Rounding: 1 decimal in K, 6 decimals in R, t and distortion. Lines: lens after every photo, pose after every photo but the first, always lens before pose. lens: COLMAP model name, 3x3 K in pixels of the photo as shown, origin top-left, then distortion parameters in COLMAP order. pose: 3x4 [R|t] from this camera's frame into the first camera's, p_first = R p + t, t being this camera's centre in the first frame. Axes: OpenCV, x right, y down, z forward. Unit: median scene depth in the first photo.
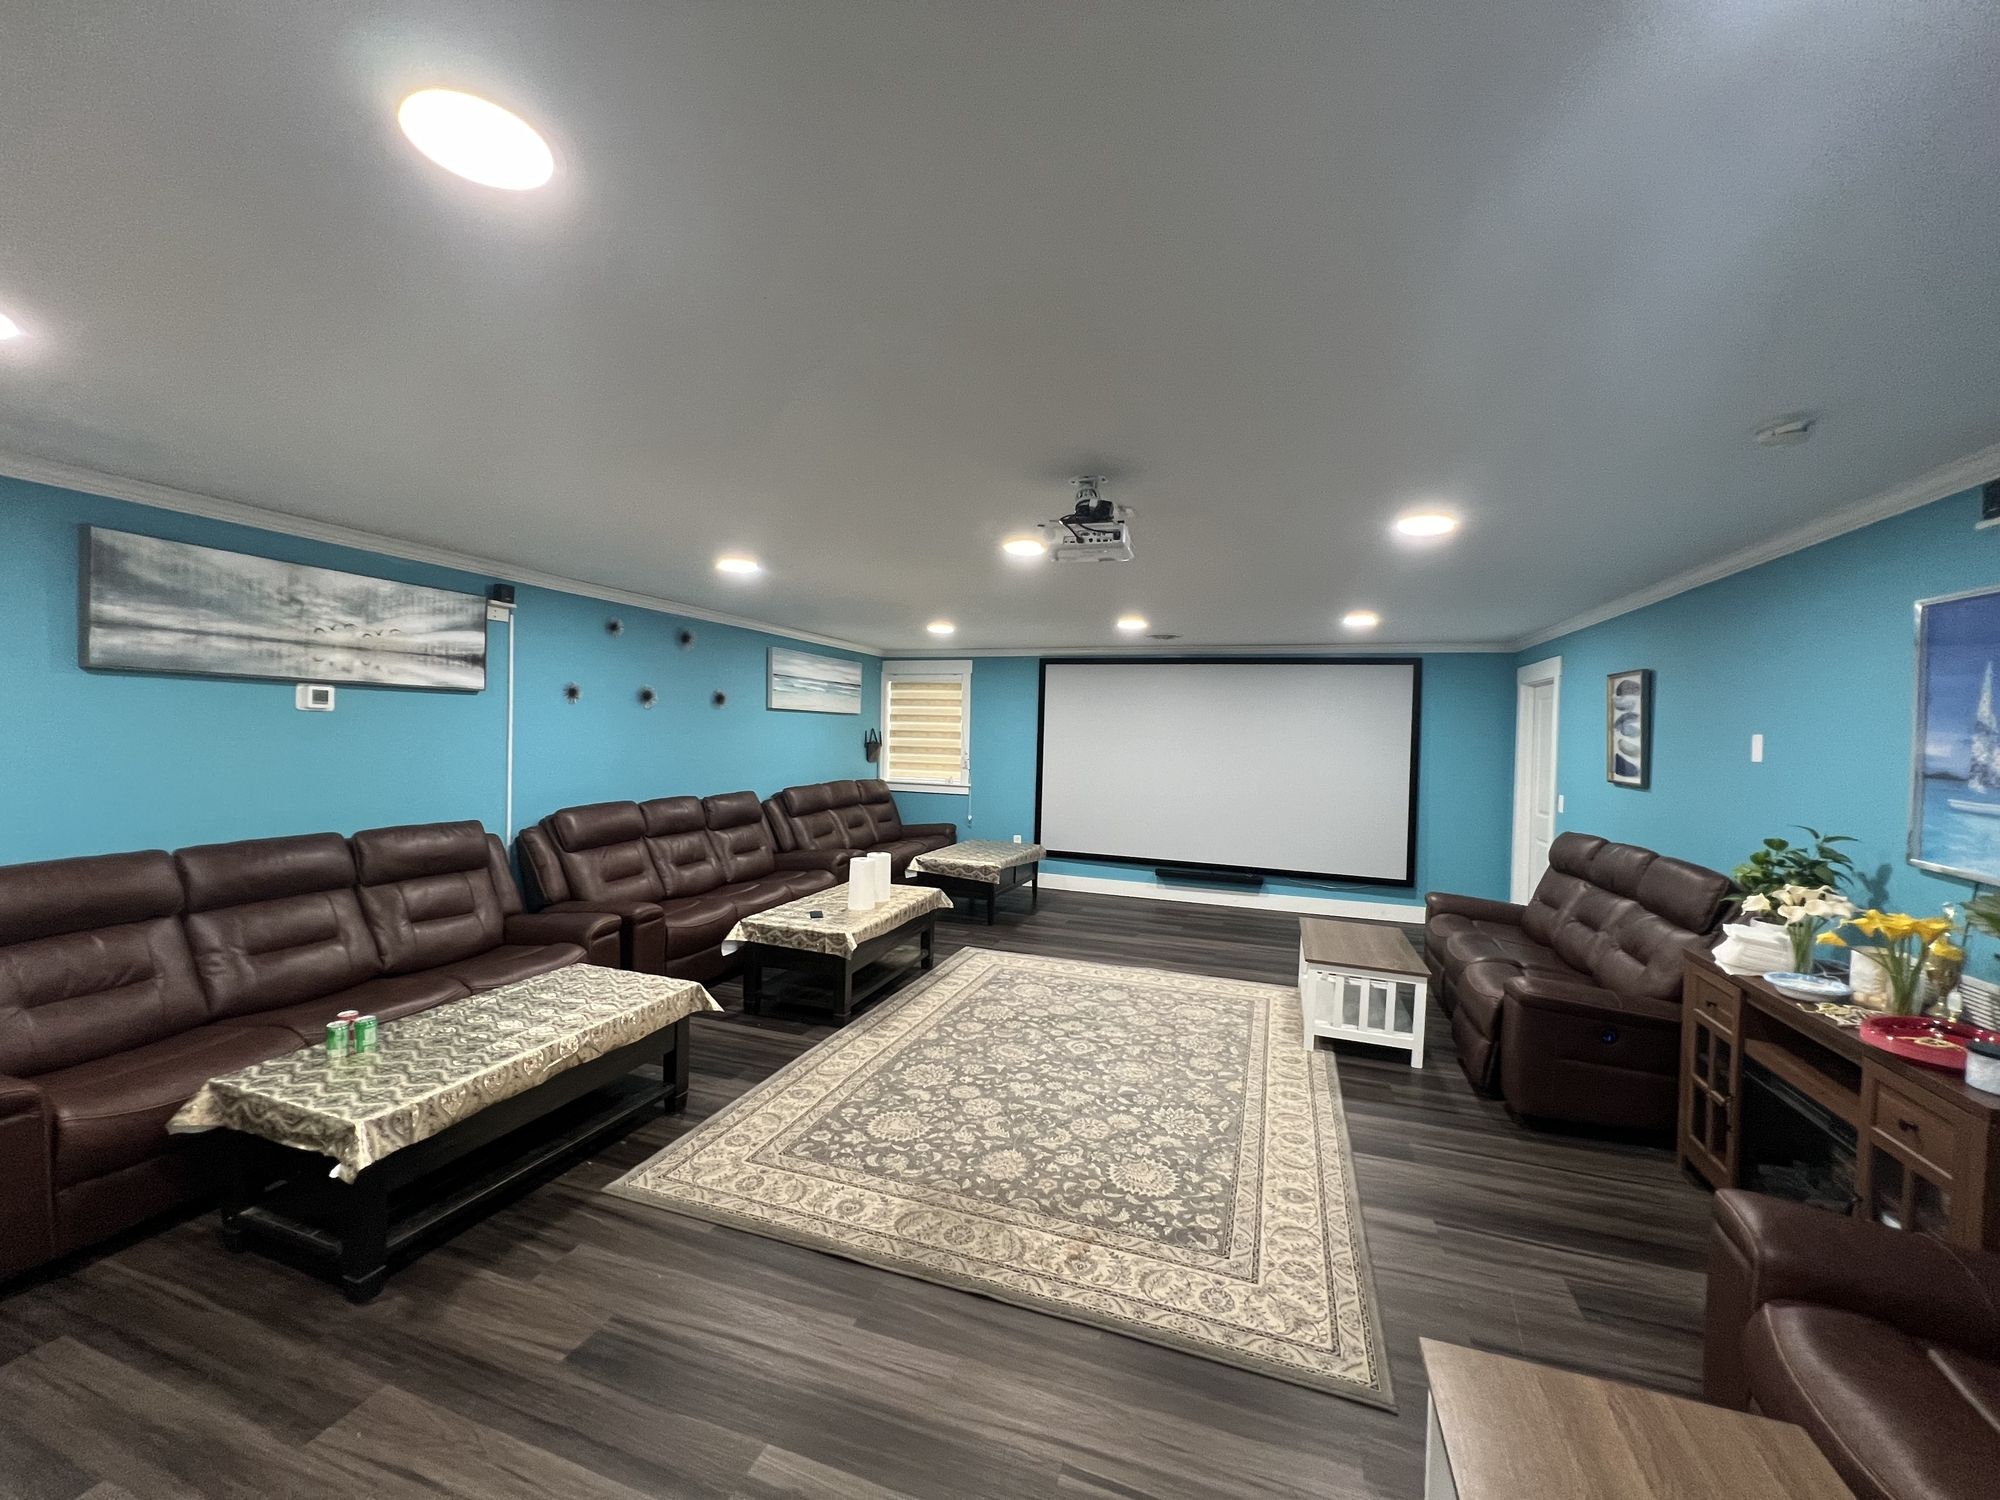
lens RADIAL K [[804.9, 0, 998.4], [0, 804.9, 745.7], [0, 0, 1]] dist [-0.000621, 0.000035]
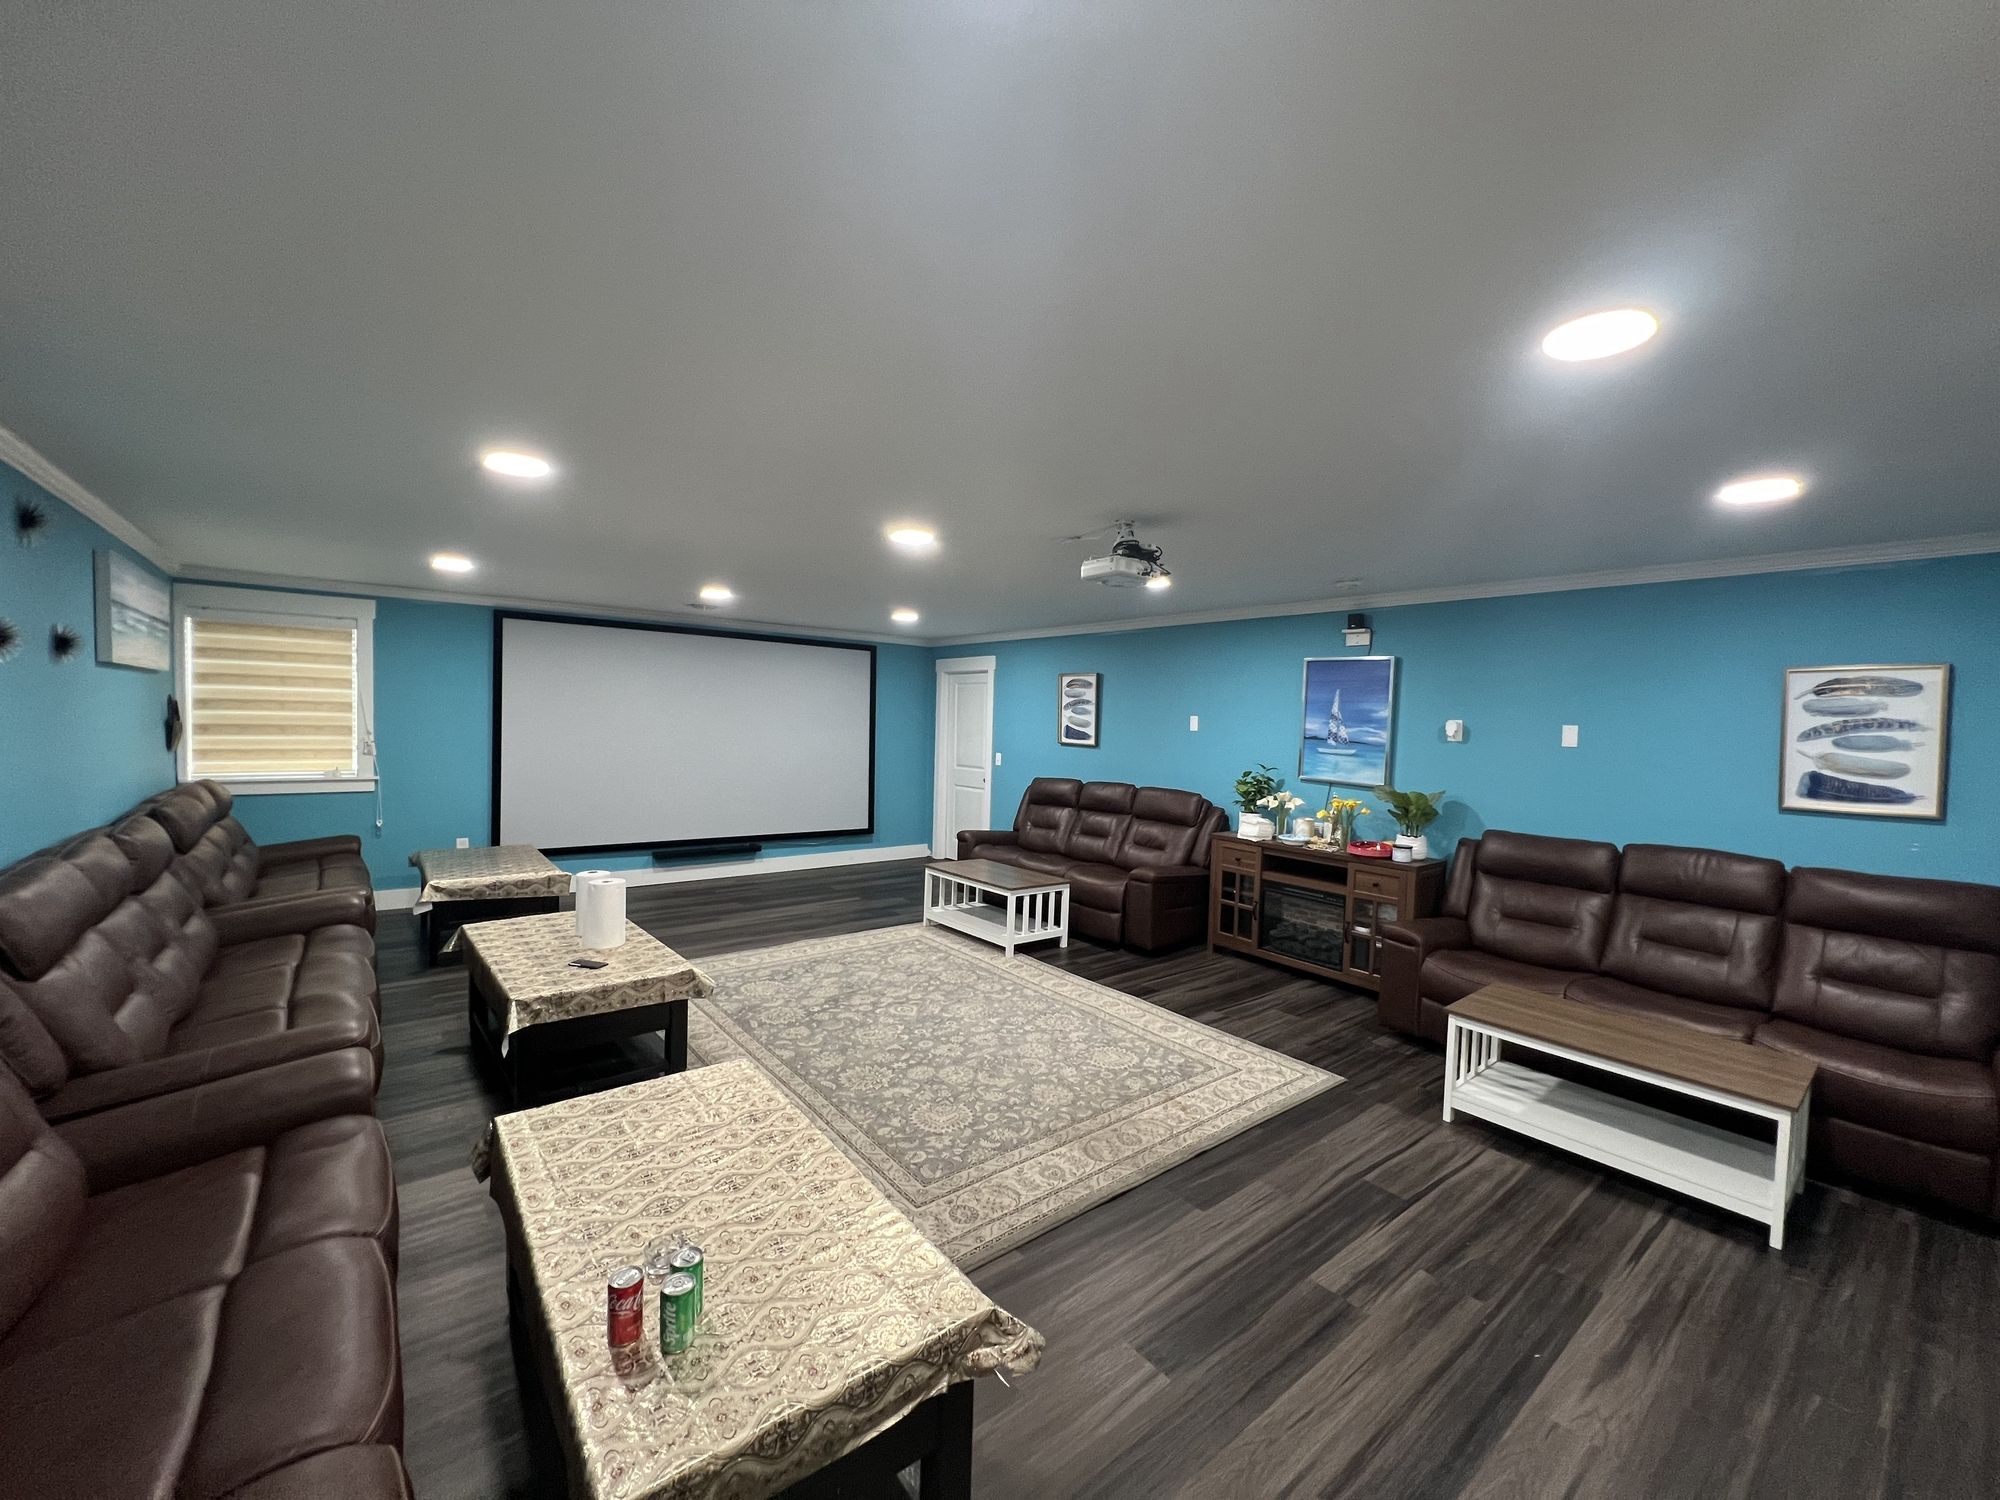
lens RADIAL K [[804.9, 0, 998.4], [0, 804.9, 745.7], [0, 0, 1]] dist [-0.000621, 0.000035]
pose [[0.527485, -0.039885, 0.848628, -0.680720], [-0.001142, 0.998863, 0.047656, -0.026393], [-0.849564, -0.026107, 0.526839, 0.316502]]
